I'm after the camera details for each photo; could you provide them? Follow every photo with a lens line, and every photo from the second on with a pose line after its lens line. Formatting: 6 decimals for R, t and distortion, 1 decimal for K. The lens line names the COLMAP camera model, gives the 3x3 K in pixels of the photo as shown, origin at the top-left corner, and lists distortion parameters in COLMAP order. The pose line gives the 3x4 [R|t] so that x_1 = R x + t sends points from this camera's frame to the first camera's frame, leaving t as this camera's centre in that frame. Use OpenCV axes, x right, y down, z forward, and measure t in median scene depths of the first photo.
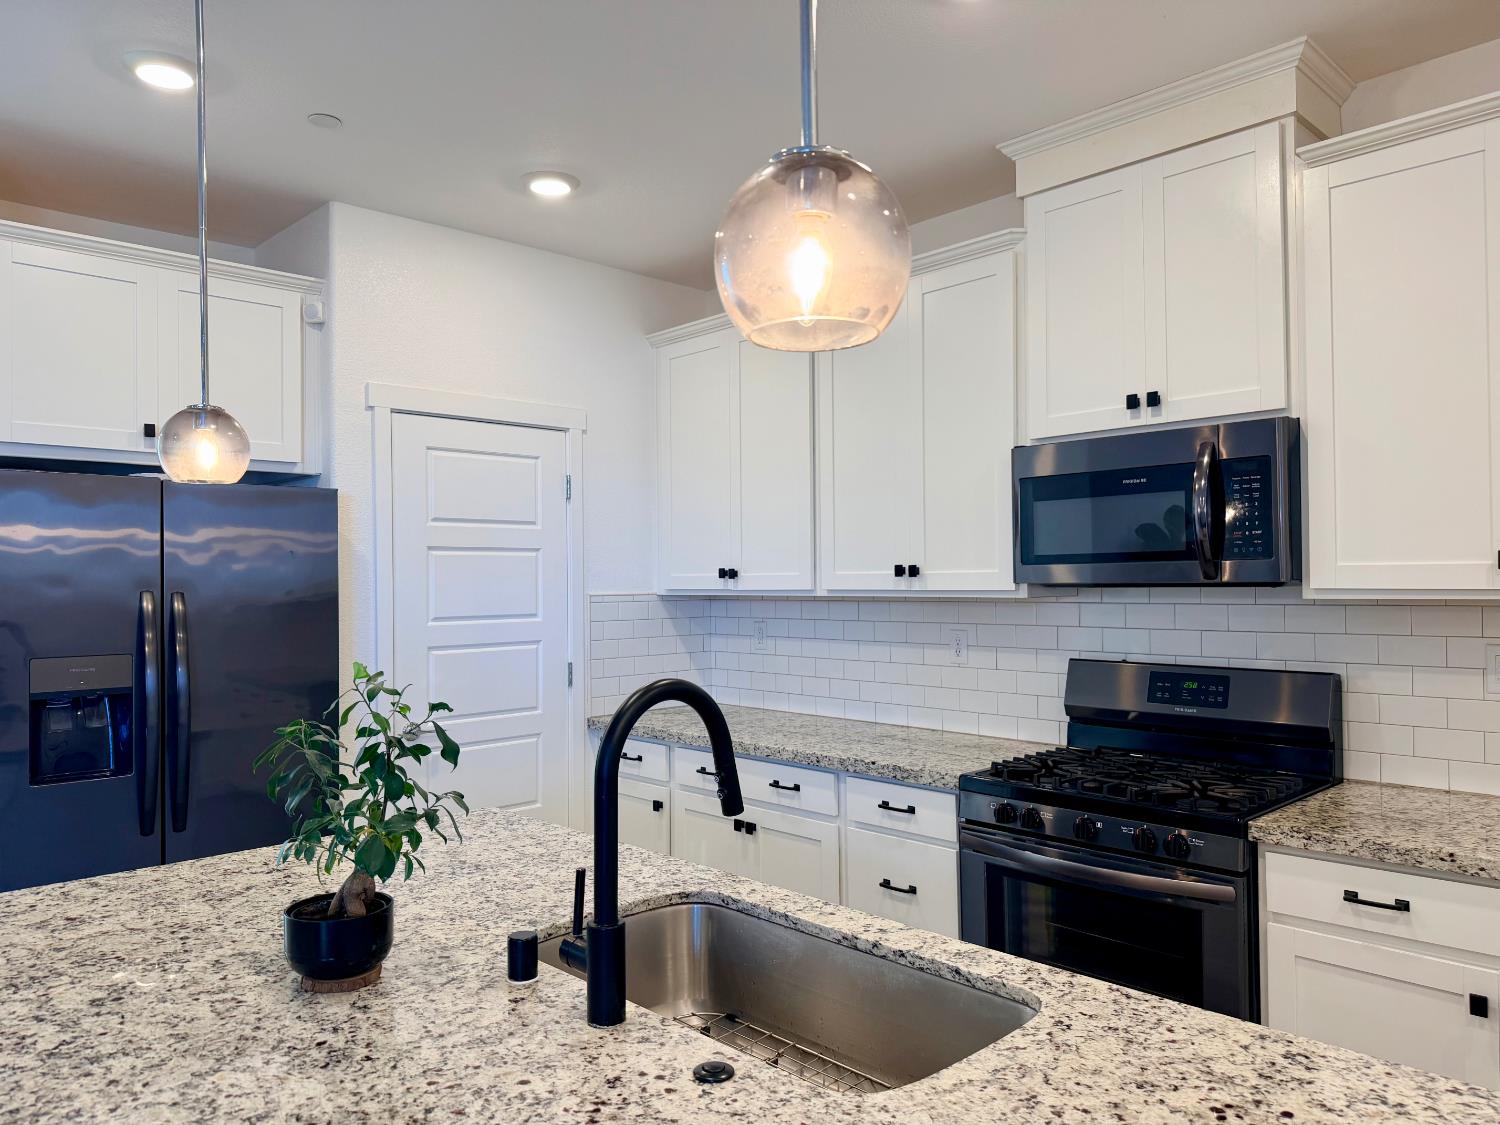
lens RADIAL K [[1062.4, 0, 747.6], [0, 1062.4, 574.1], [0, 0, 1]] dist [0.021403, -0.017904]
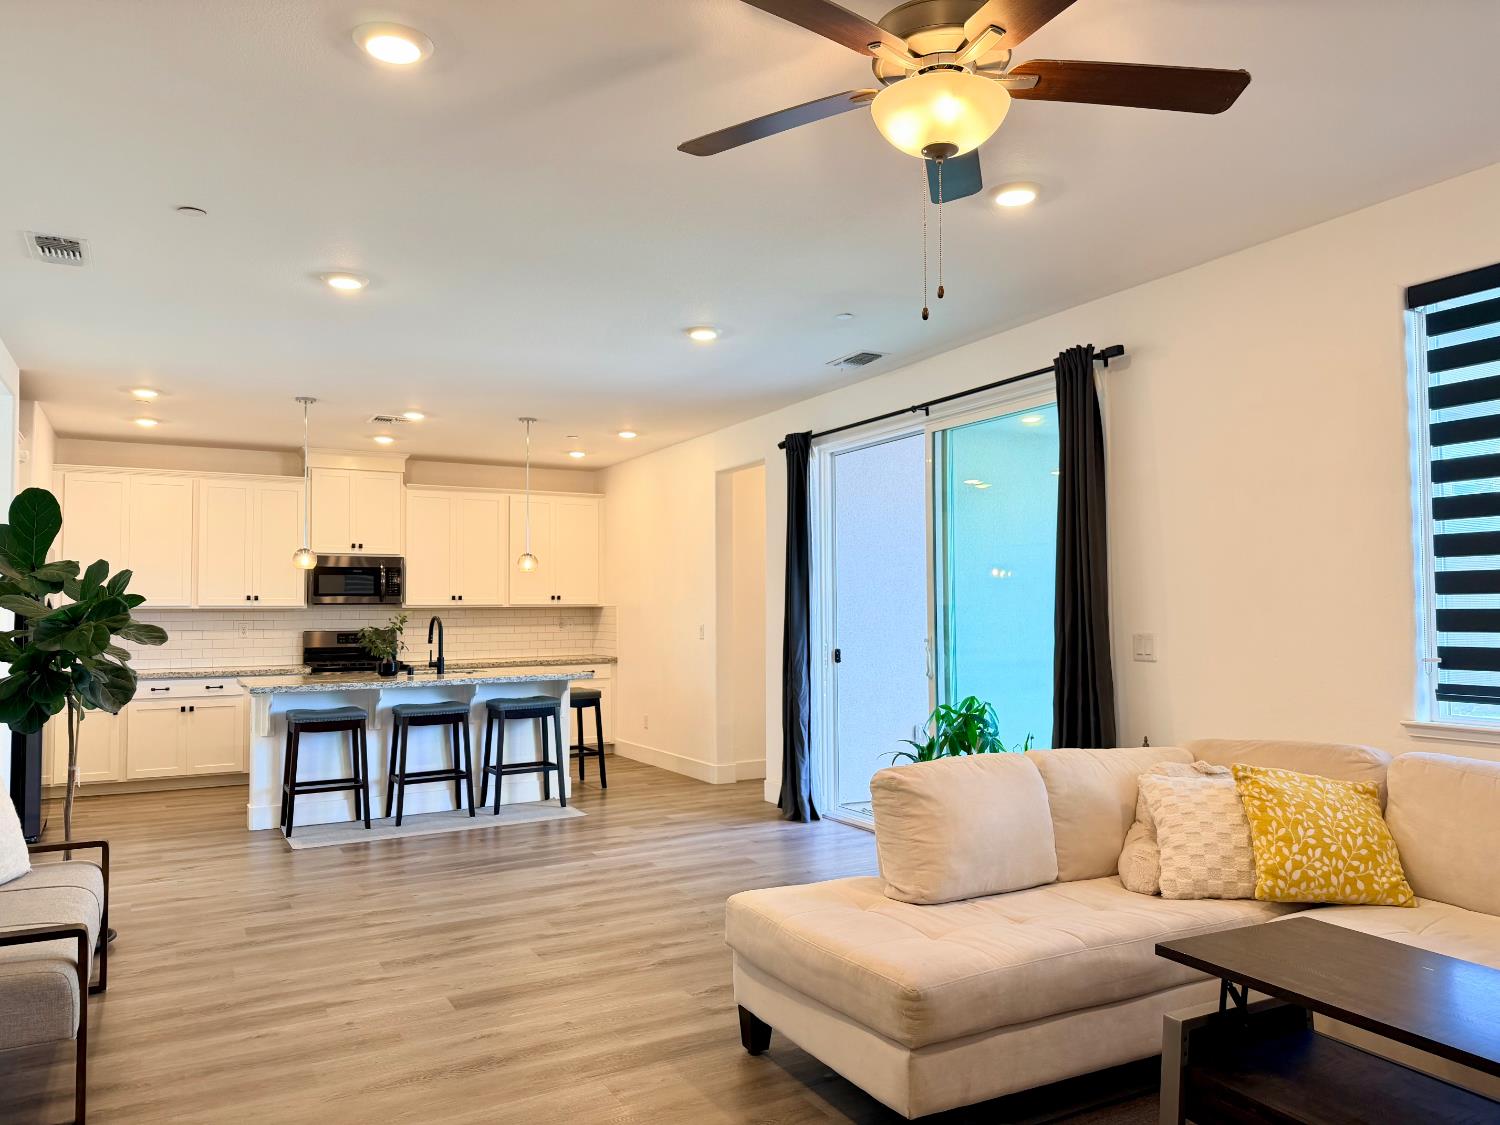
lens RADIAL K [[1062.4, 0, 745.5], [0, 1062.4, 563.9], [0, 0, 1]] dist [0.021403, -0.017904]
pose [[0.248195, 0.048627, 0.967489, -2.558127], [-0.004038, 0.998783, -0.049164, 0.044500], [-0.968702, 0.008296, 0.248089, -0.970373]]
